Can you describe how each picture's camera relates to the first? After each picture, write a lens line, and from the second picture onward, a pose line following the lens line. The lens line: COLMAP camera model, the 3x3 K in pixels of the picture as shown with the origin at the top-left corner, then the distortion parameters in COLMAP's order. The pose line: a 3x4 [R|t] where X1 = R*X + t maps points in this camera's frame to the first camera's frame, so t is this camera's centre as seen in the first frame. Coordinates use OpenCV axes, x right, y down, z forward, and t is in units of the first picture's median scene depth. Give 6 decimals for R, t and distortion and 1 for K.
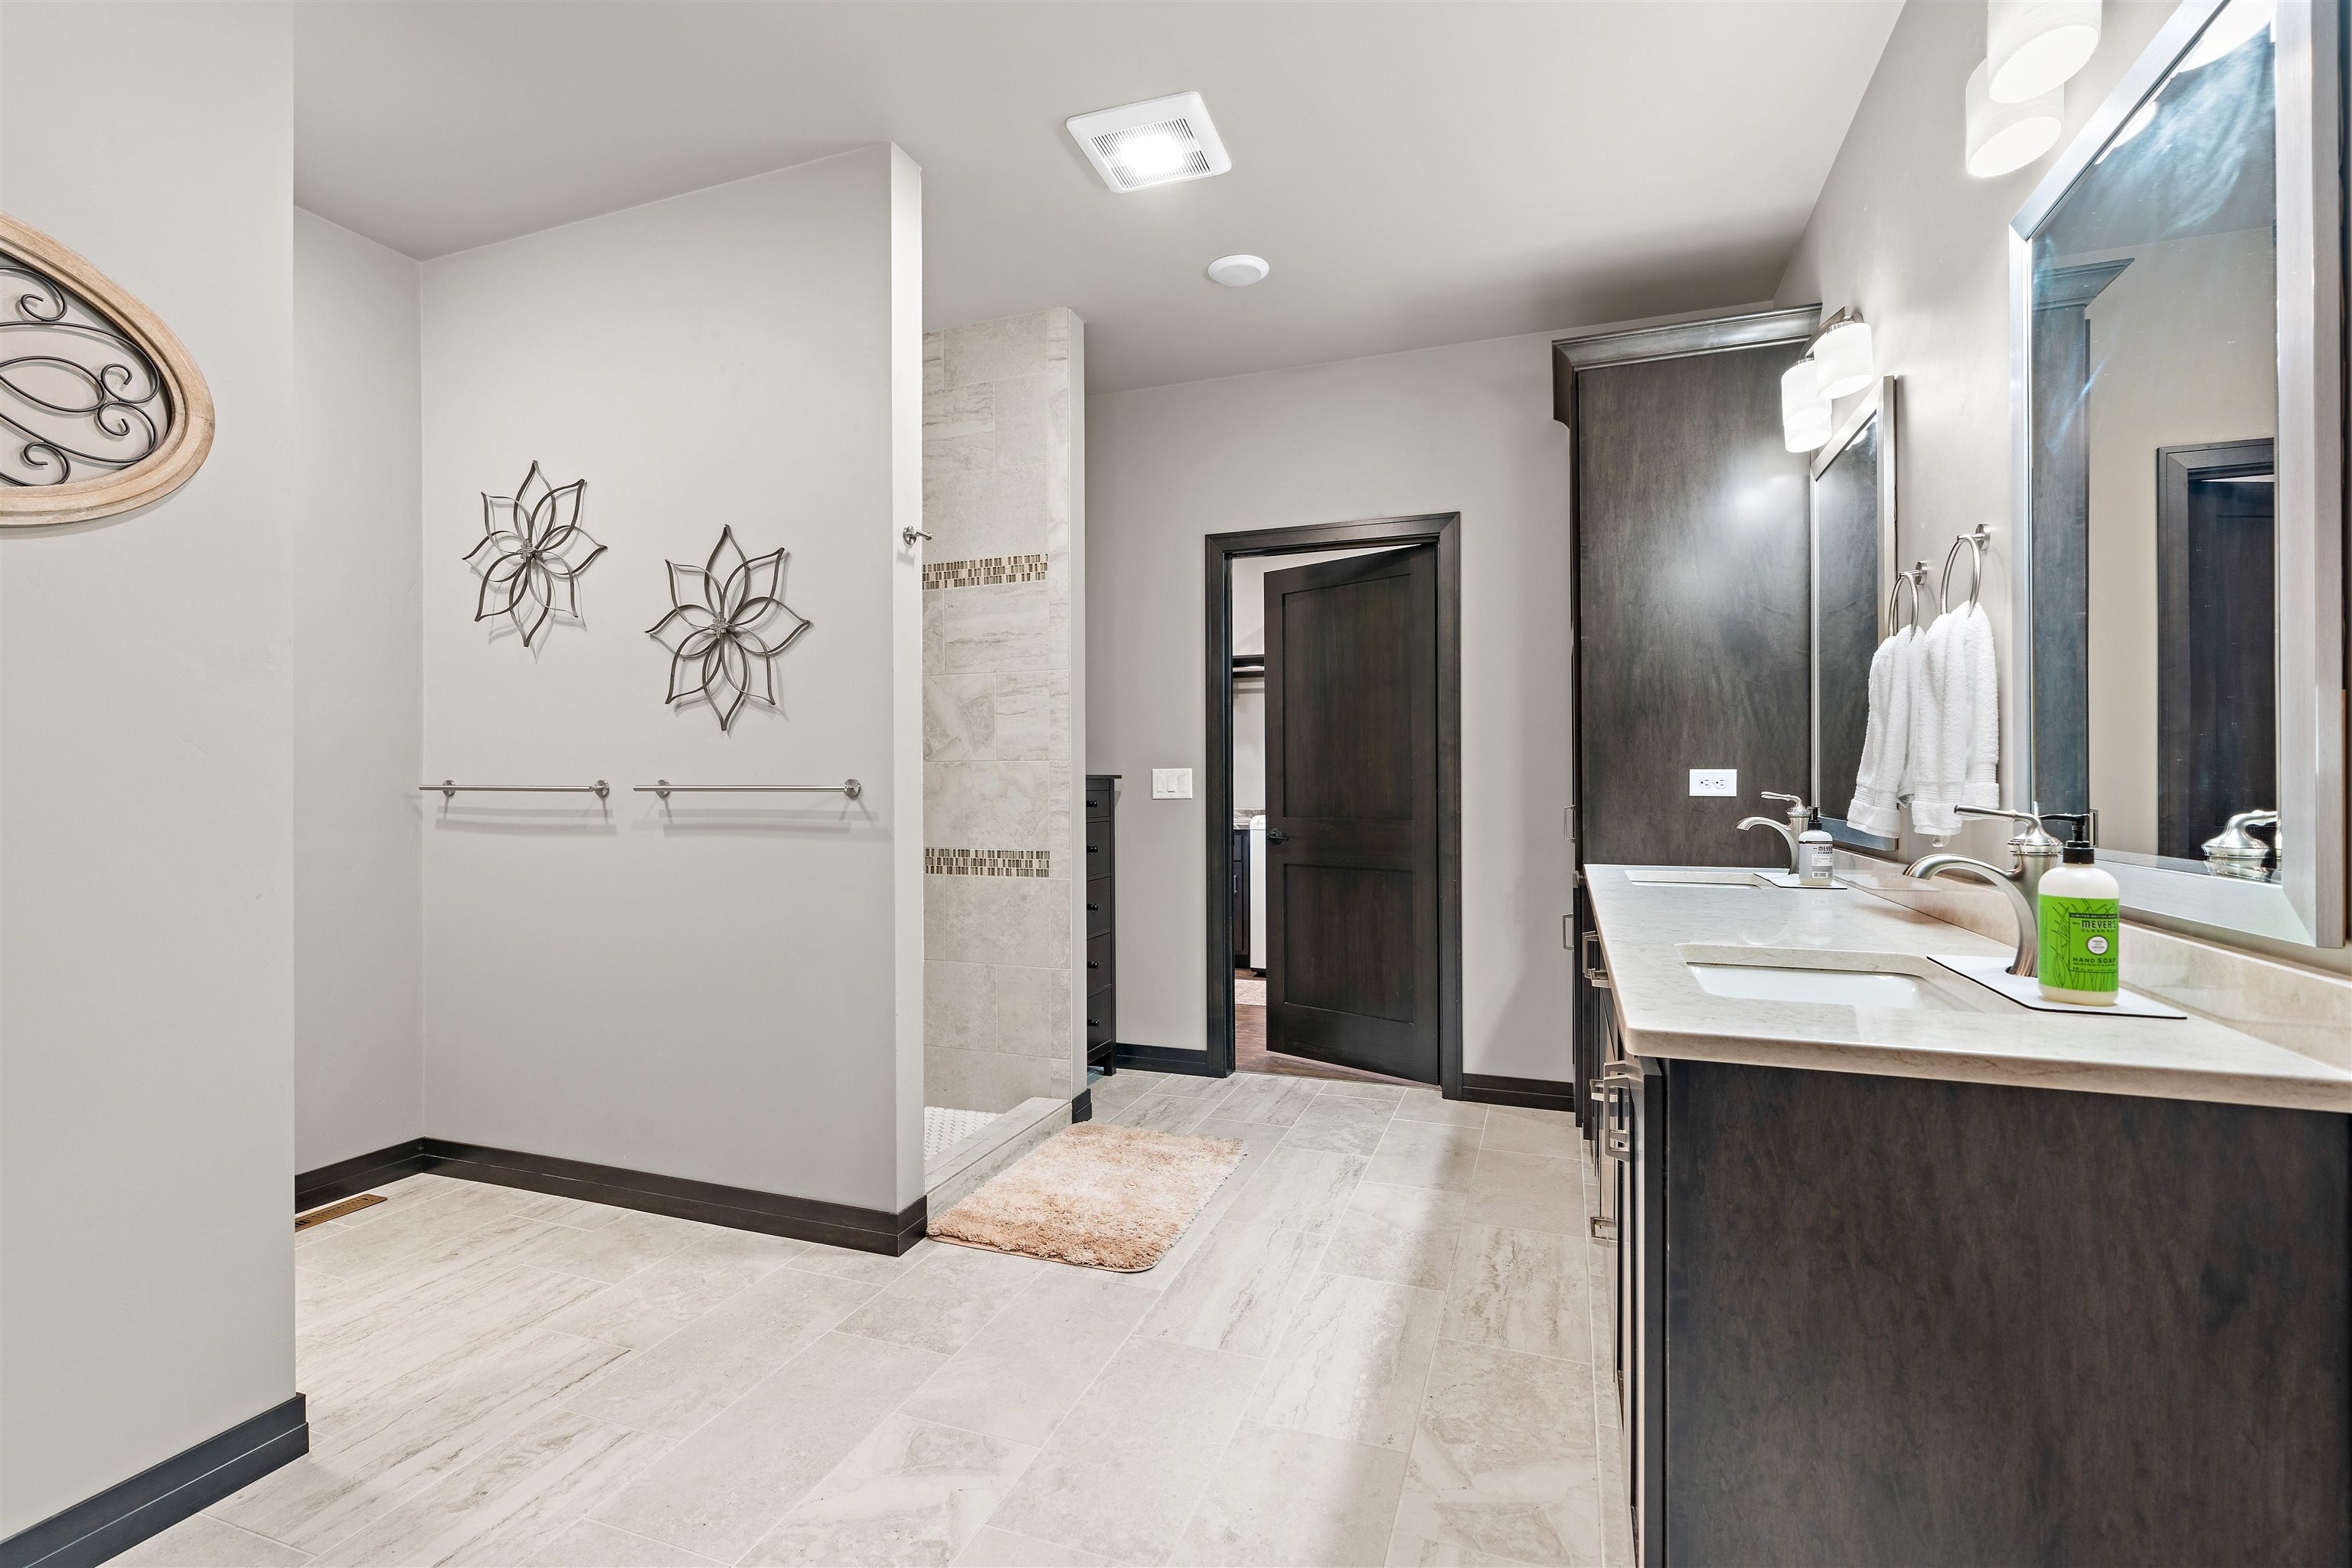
lens RADIAL K [[1062.8, 0, 1172.8], [0, 1062.8, 789.1], [0, 0, 1]] dist [-0.006765, 0.001903]
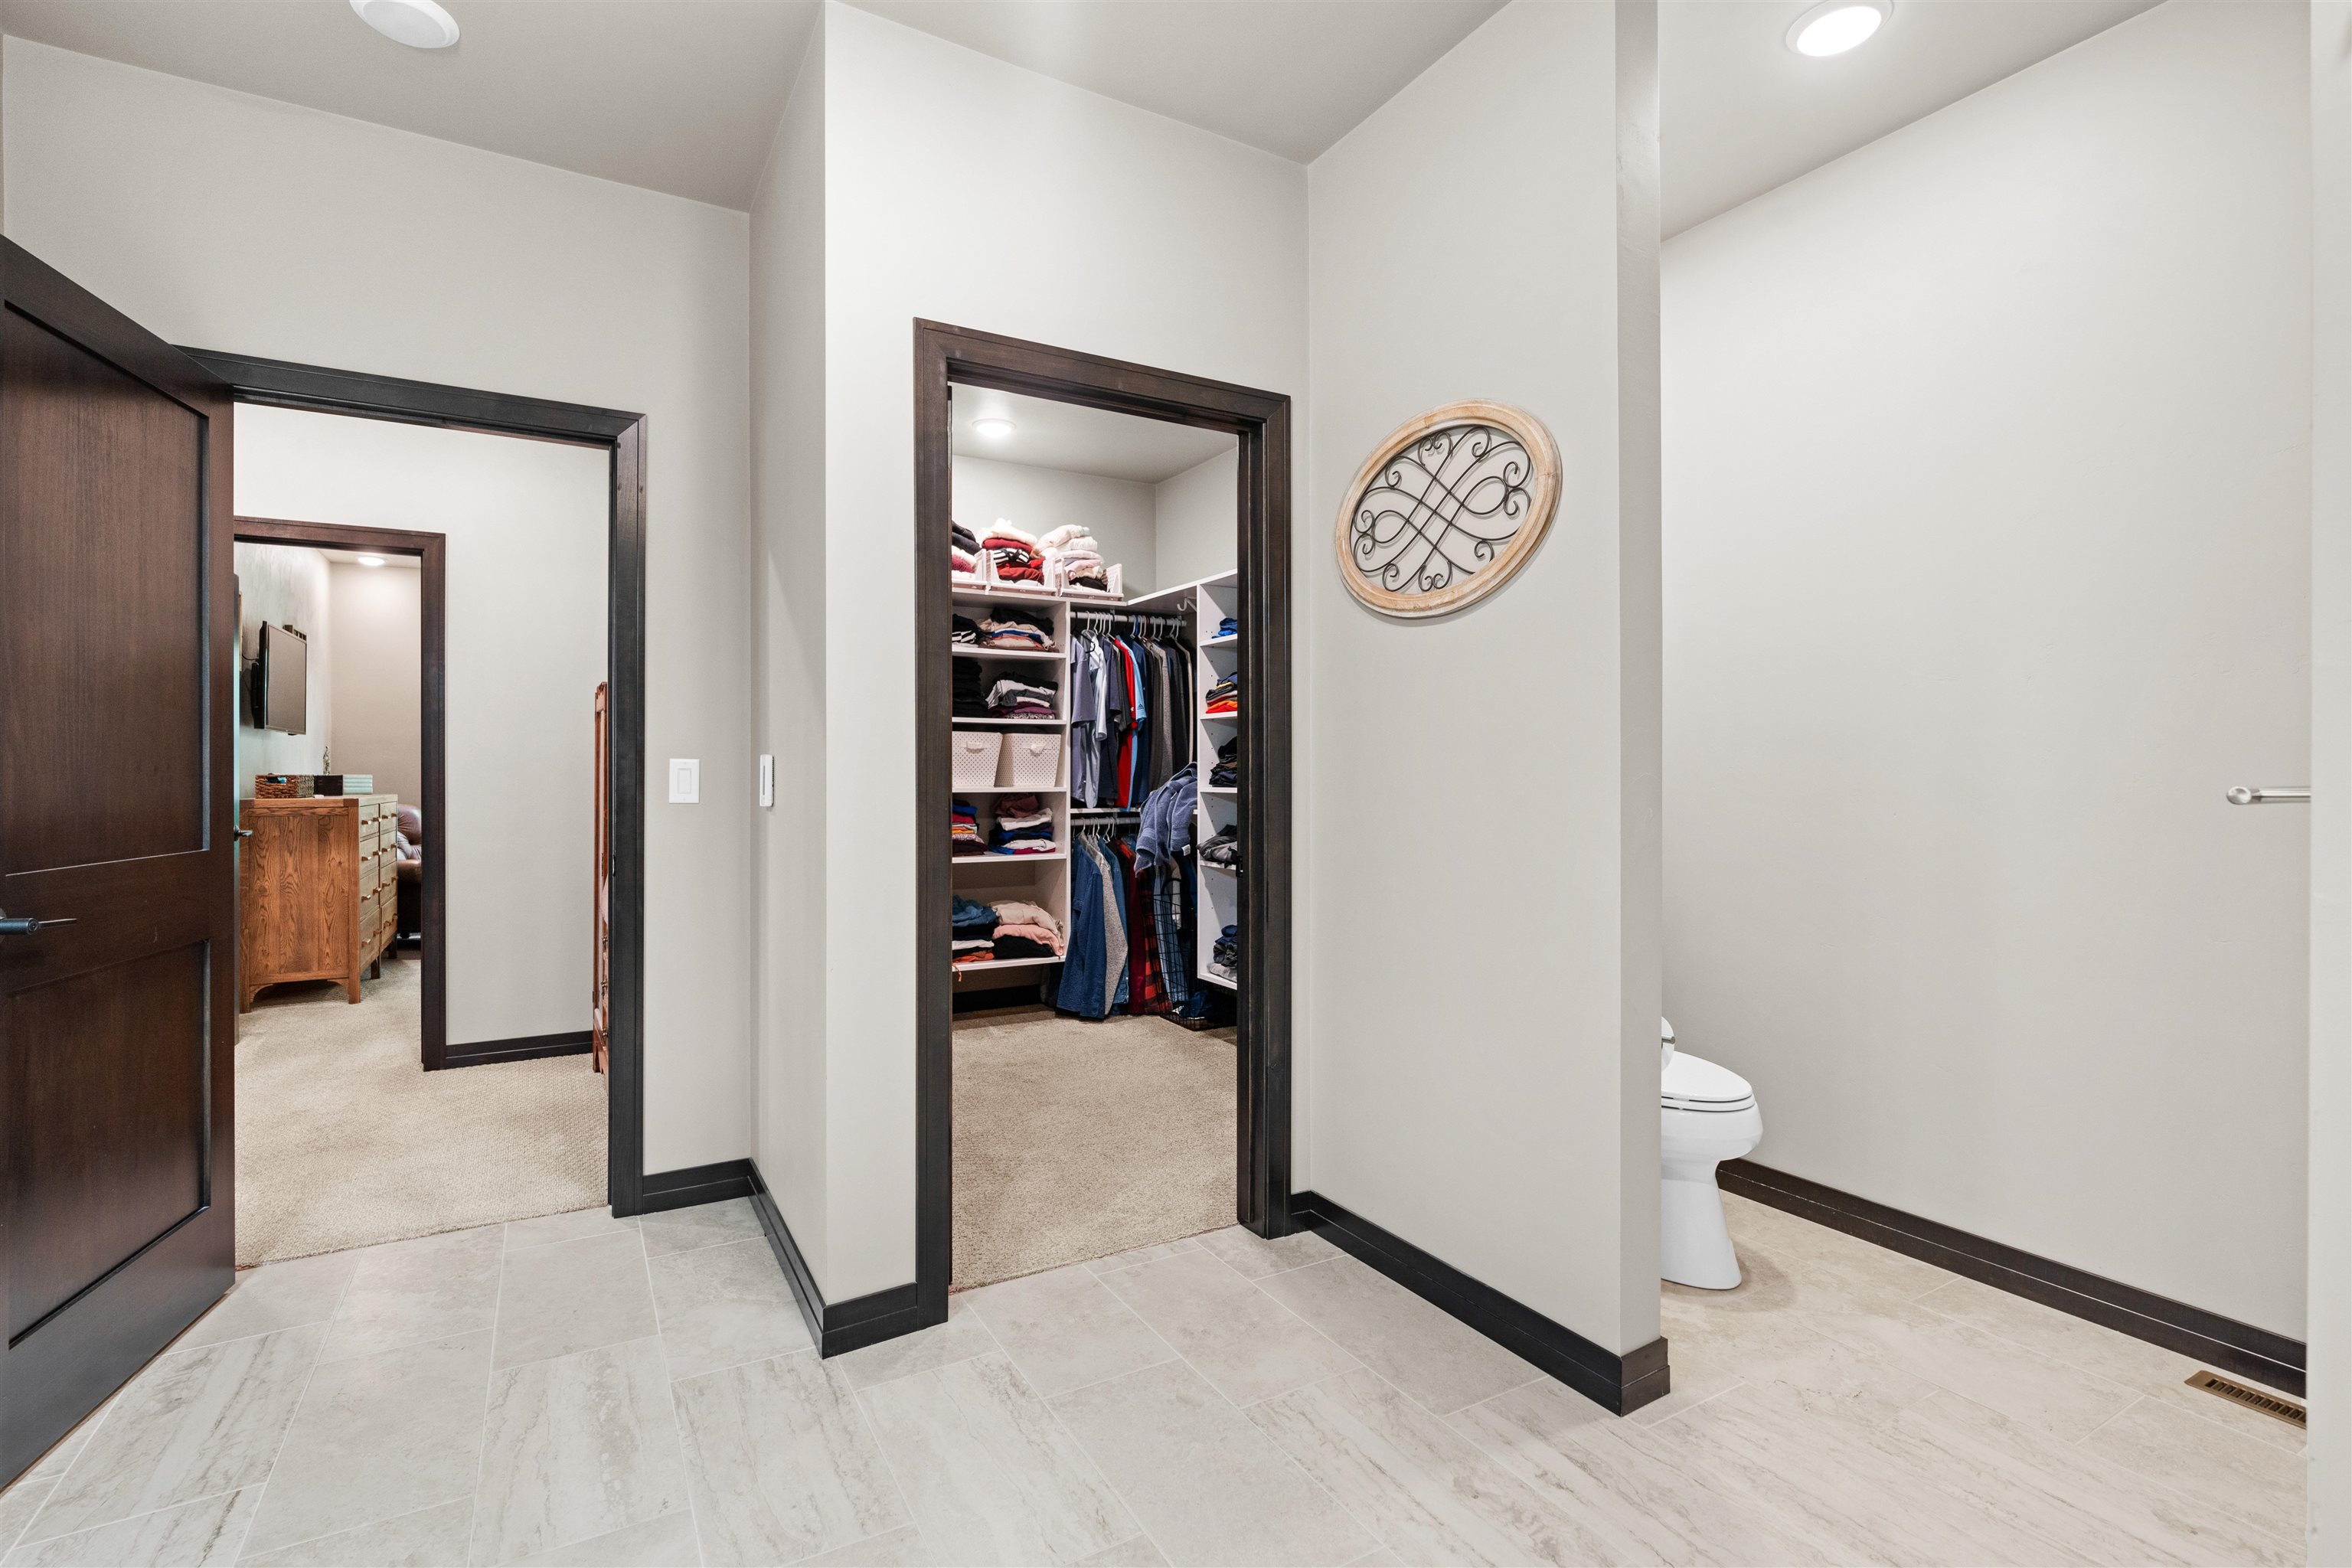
lens RADIAL K [[1062.8, 0, 1163.4], [0, 1062.8, 775.9], [0, 0, 1]] dist [-0.006765, 0.001903]
pose [[-0.643977, 0.002281, -0.765042, 0.138208], [-0.007604, 0.999927, 0.009382, -0.005625], [0.765007, 0.011859, -0.643912, 0.674284]]
